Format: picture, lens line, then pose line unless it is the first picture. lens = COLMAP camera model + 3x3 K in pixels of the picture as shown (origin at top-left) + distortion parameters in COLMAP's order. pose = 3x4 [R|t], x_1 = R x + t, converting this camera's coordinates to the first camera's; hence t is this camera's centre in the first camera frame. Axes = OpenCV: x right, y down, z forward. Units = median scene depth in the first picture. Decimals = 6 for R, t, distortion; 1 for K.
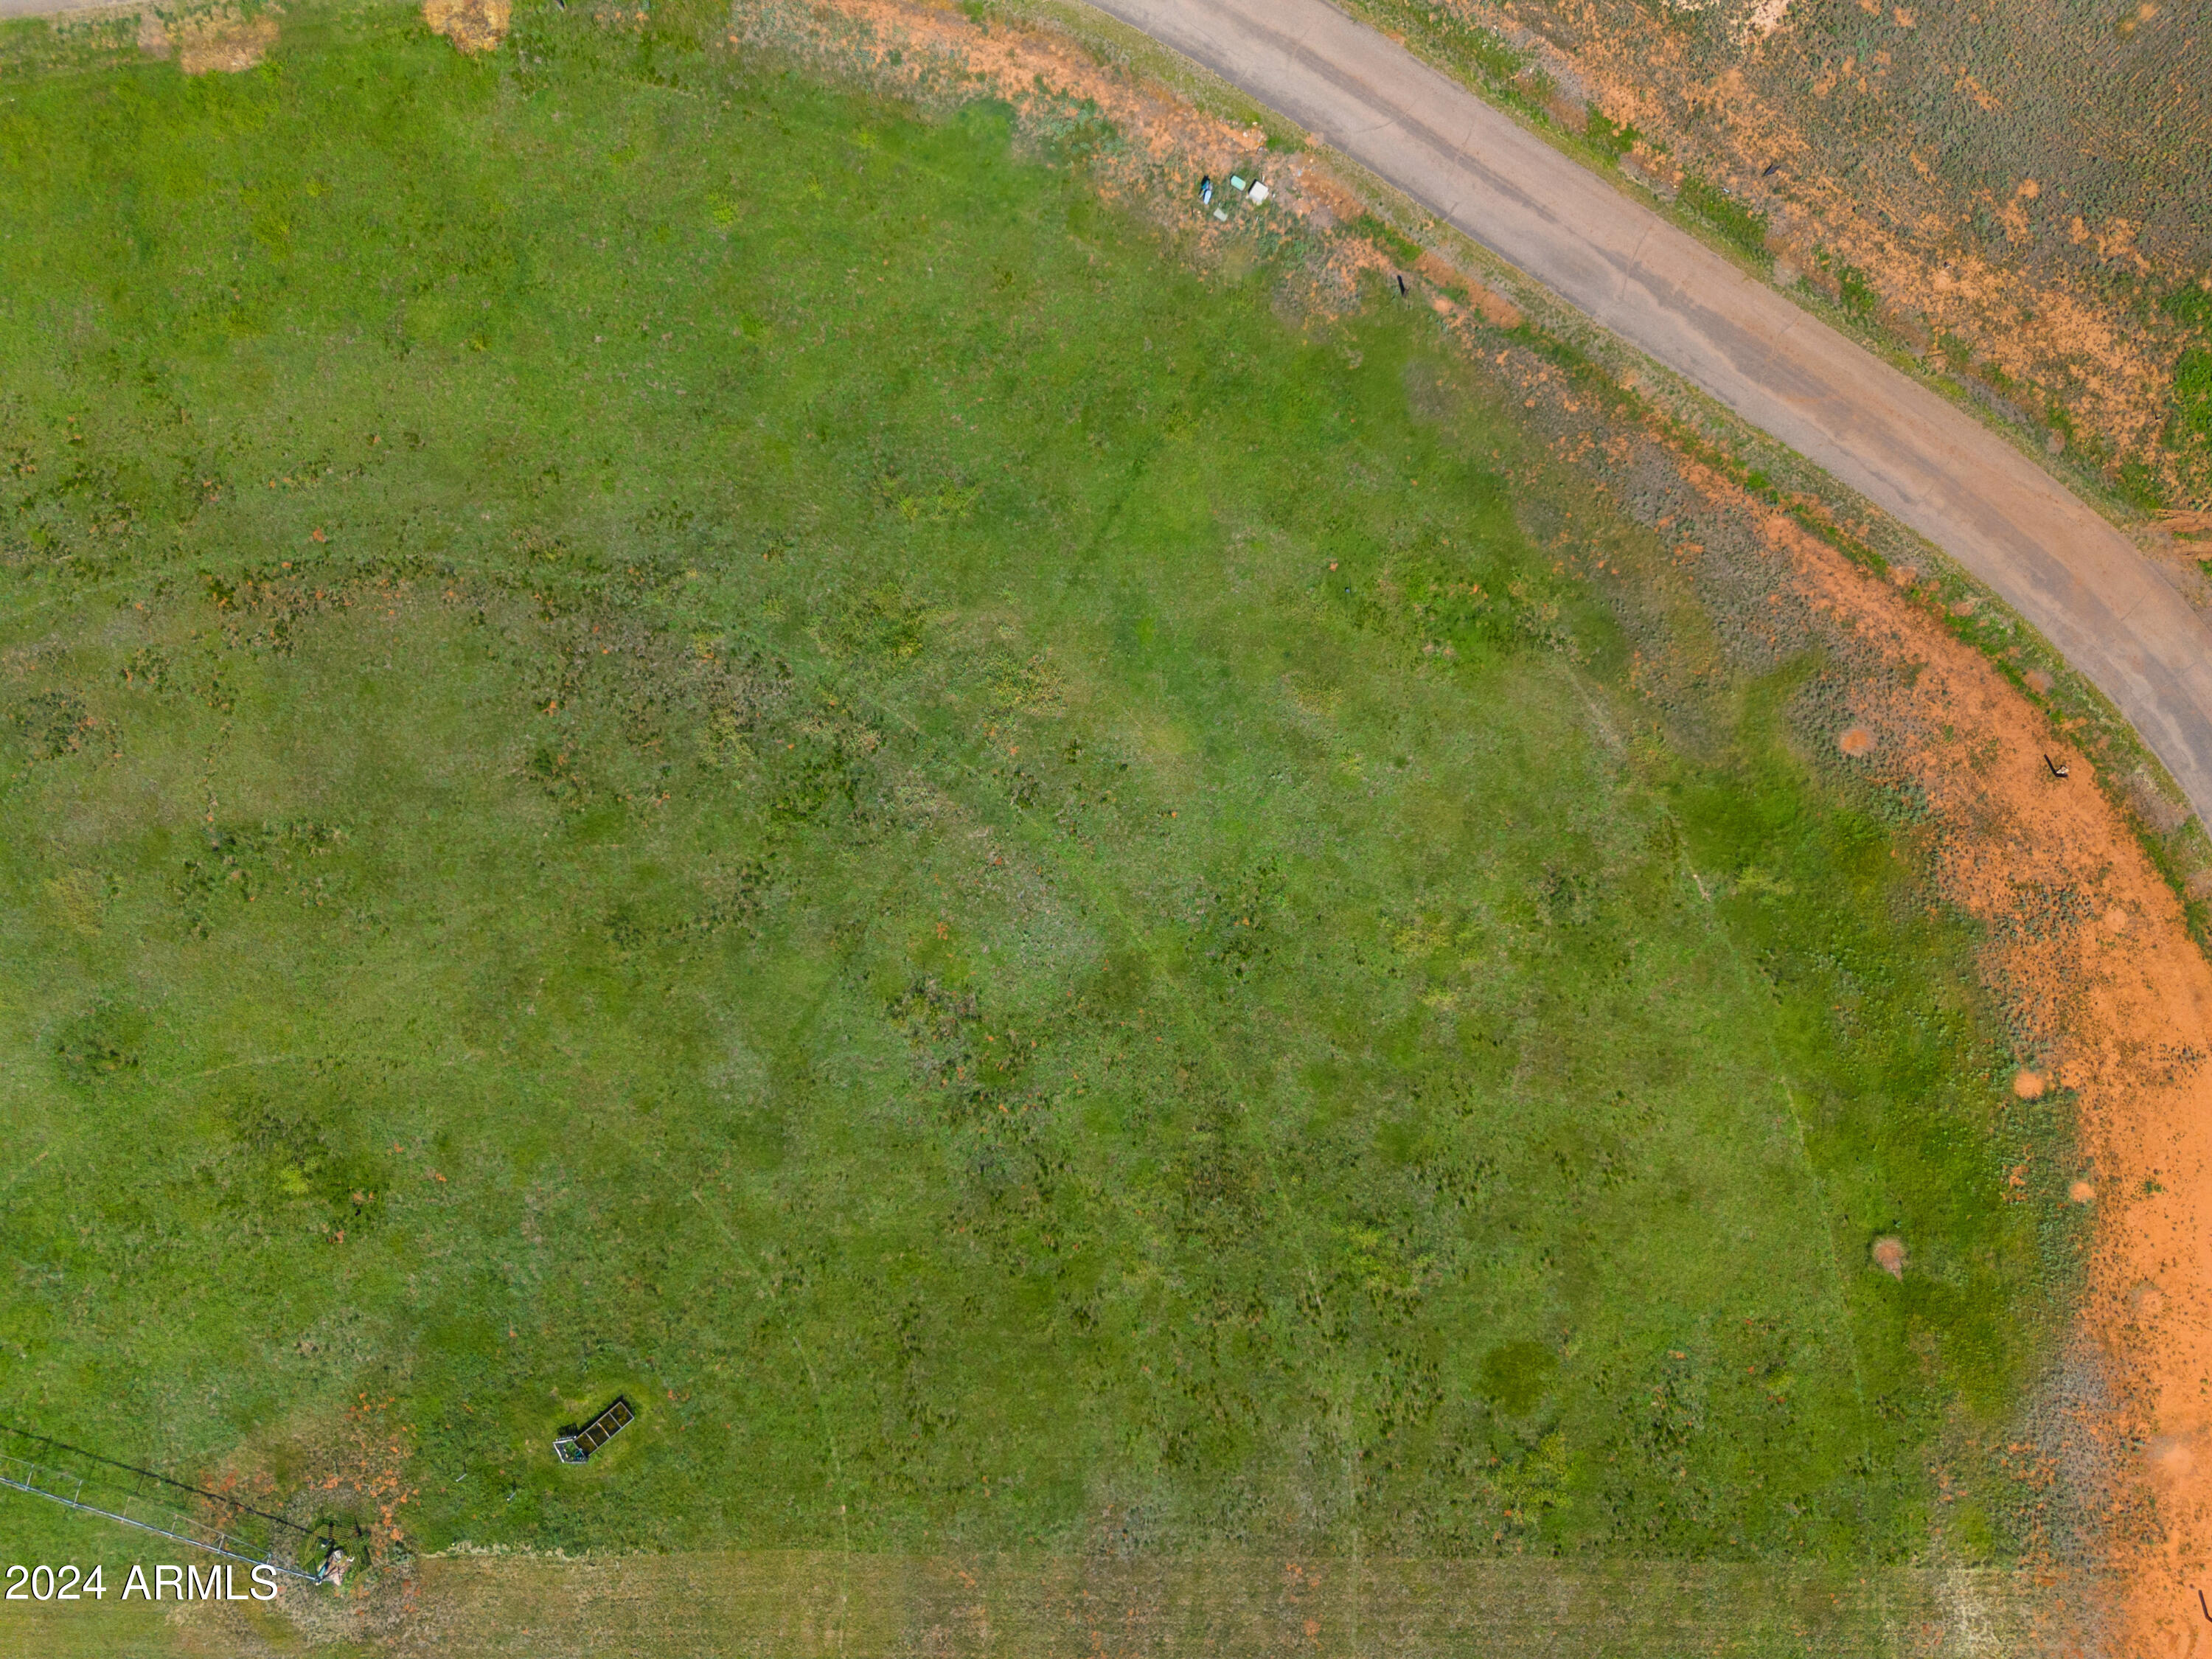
lens RADIAL K [[1681.6, 0, 1108.2], [0, 1681.6, 836.8], [0, 0, 1]] dist [0.049081, -0.034640]
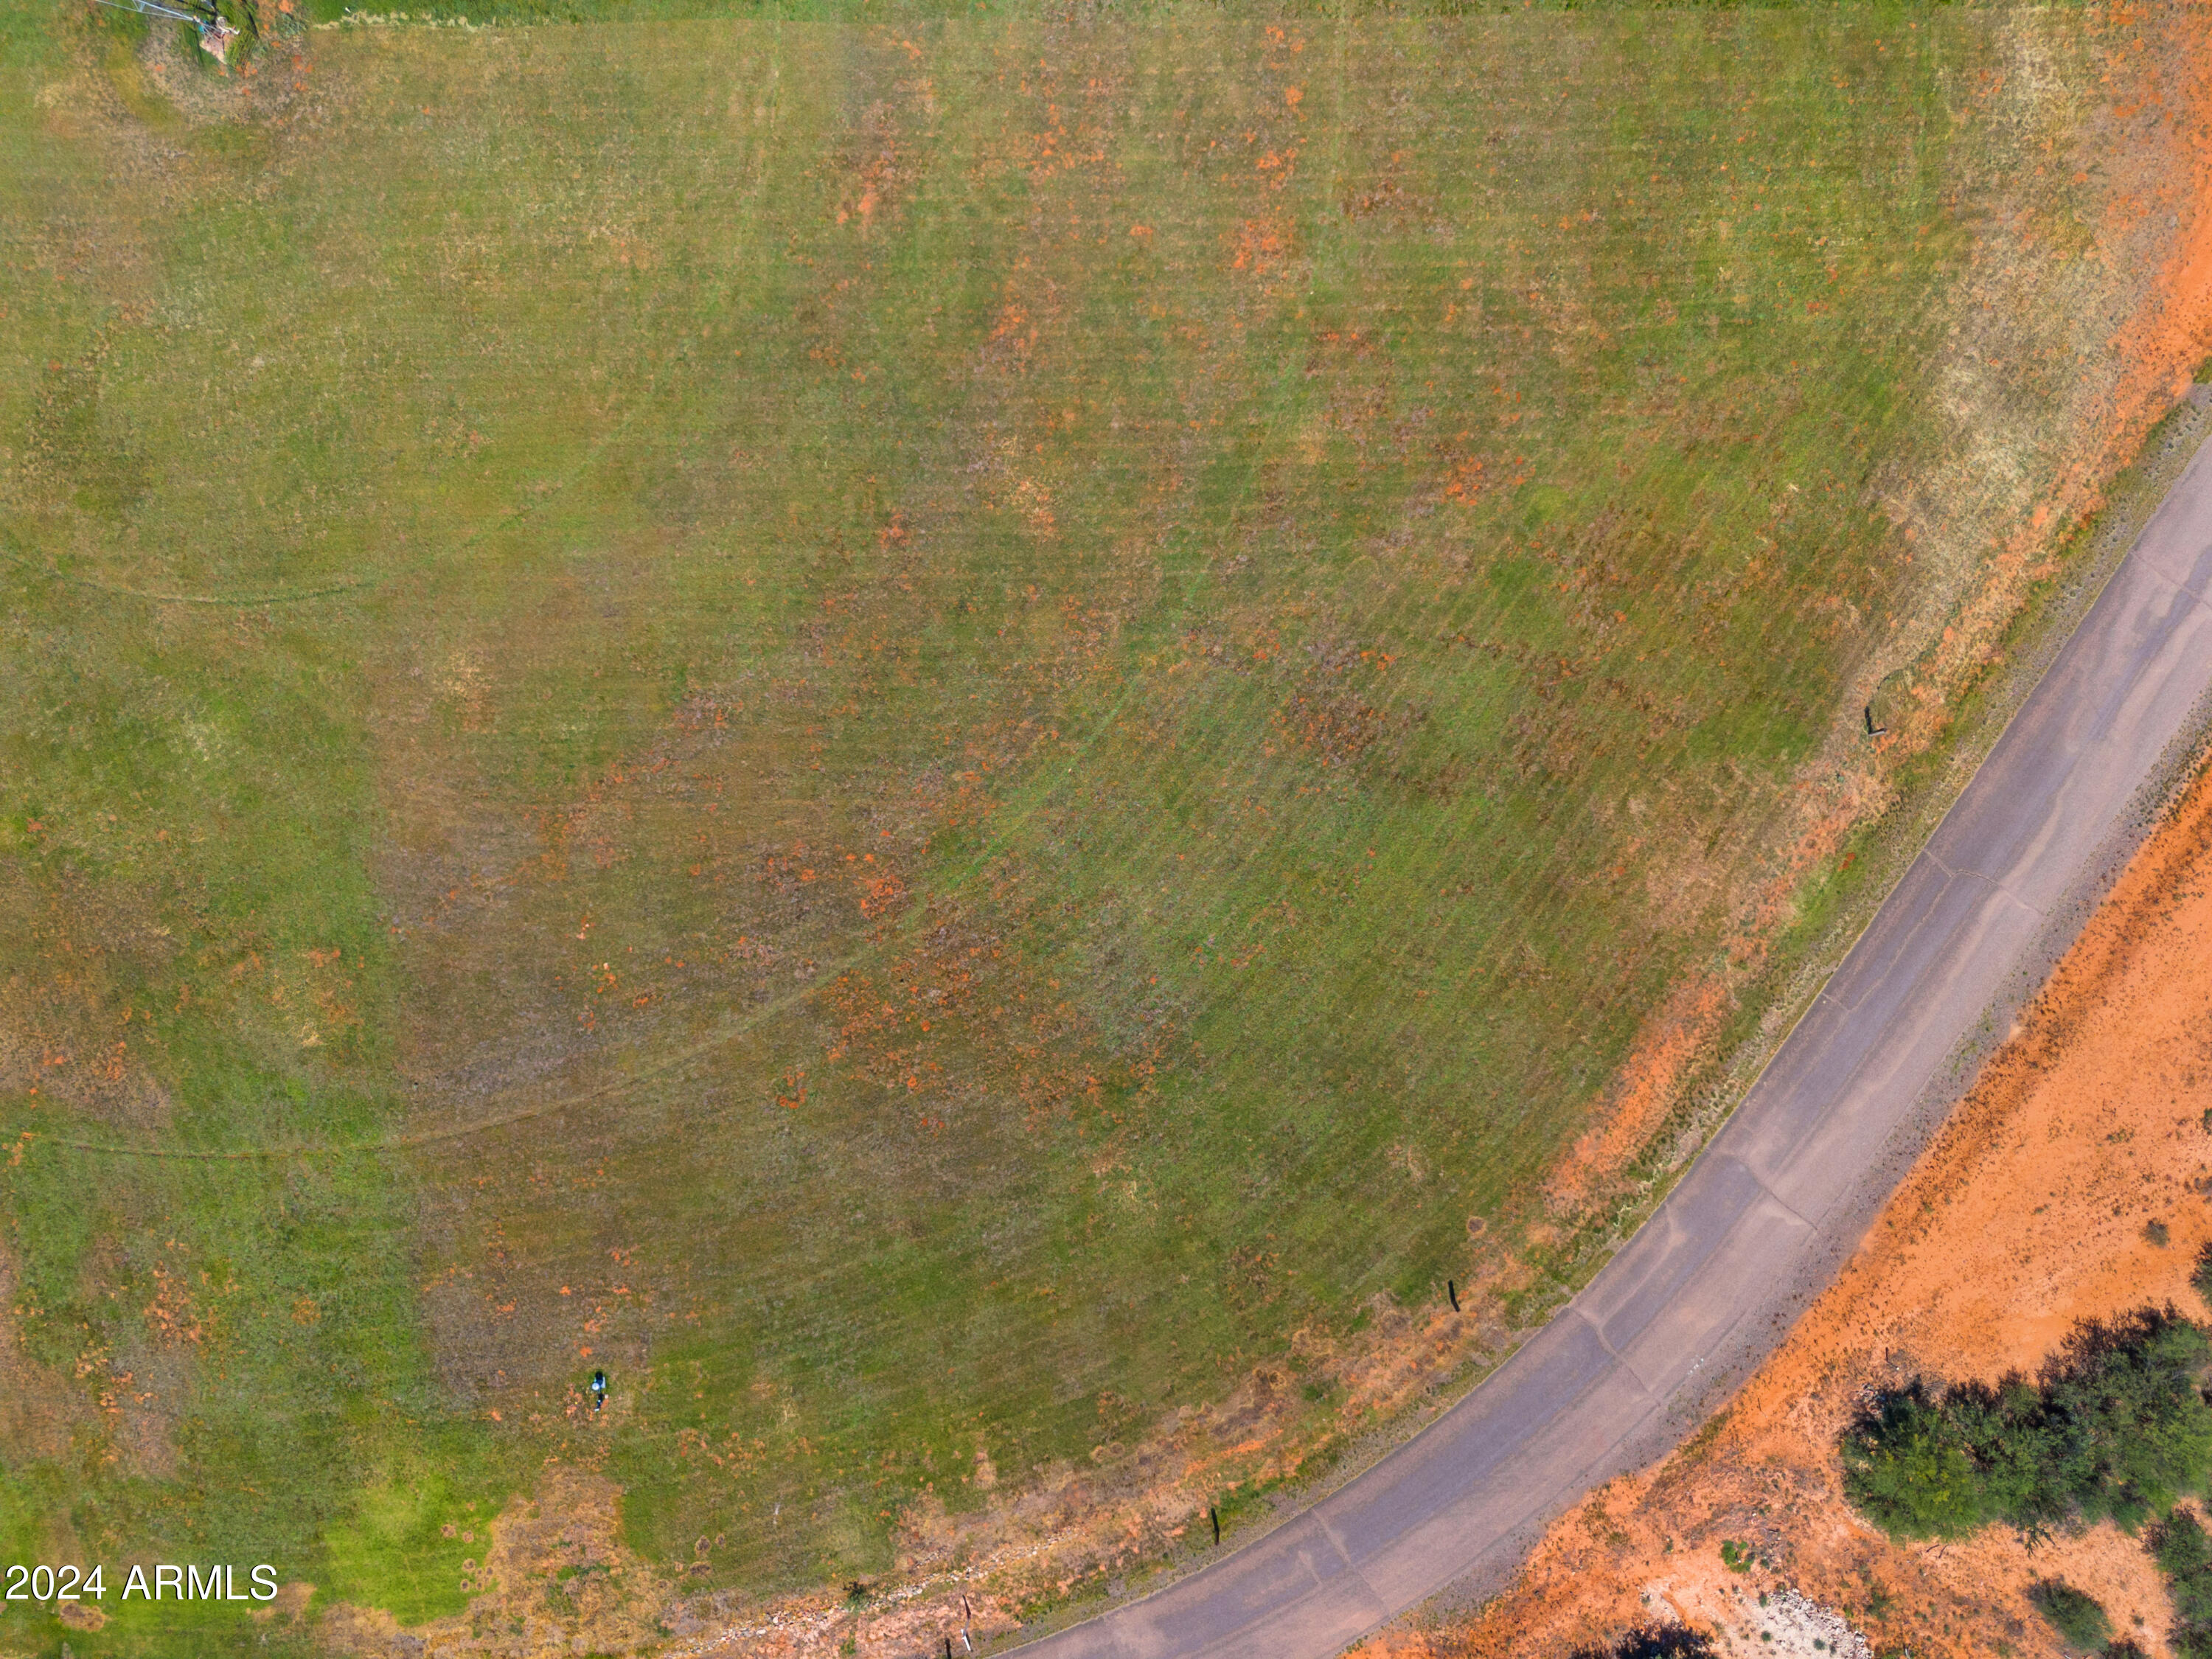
lens RADIAL K [[1681.6, 0, 1108.2], [0, 1681.6, 836.8], [0, 0, 1]] dist [0.049081, -0.034640]
pose [[0.999779, 0.006896, -0.019849, 0.042062], [-0.006748, 0.999949, 0.007519, 0.844861], [0.019900, -0.007383, 0.999775, 0.095641]]
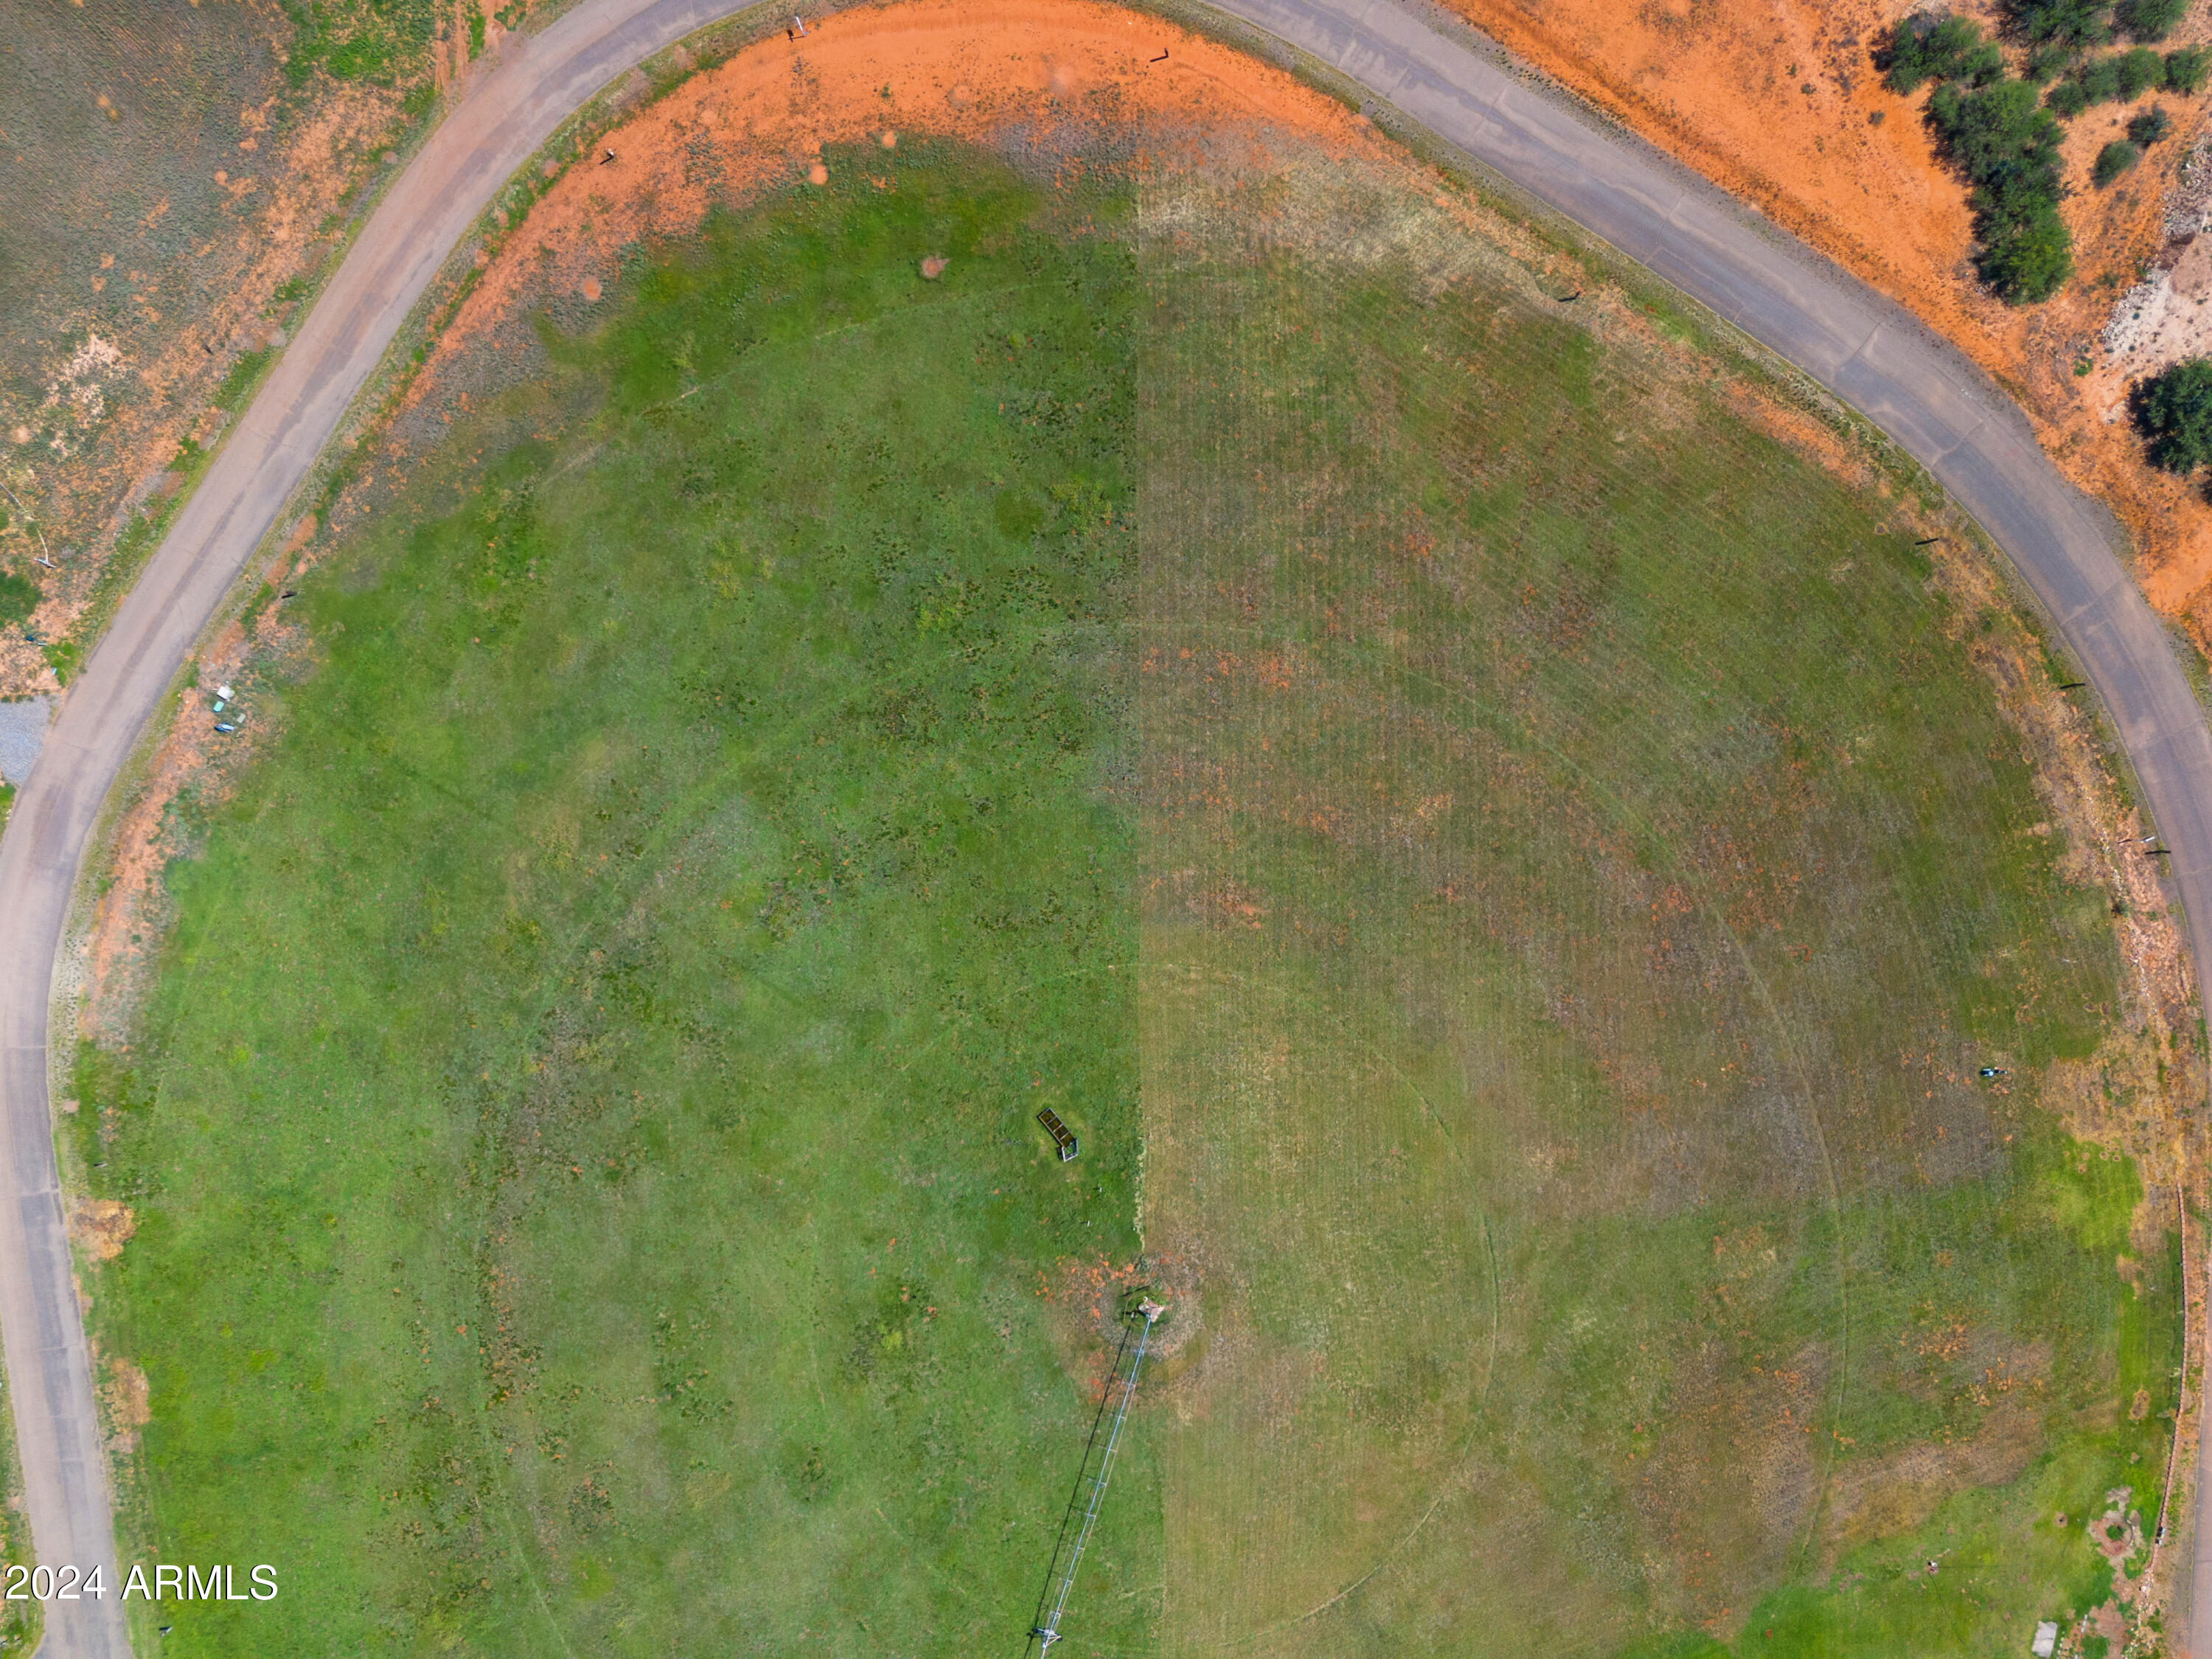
lens RADIAL K [[1681.6, 0, 1108.2], [0, 1681.6, 836.8], [0, 0, 1]] dist [0.049081, -0.034640]
pose [[-0.004517, -0.999968, 0.006556, -0.050685], [0.999846, -0.004627, -0.016913, 0.418327], [0.016942, 0.006479, 0.999835, -0.474845]]
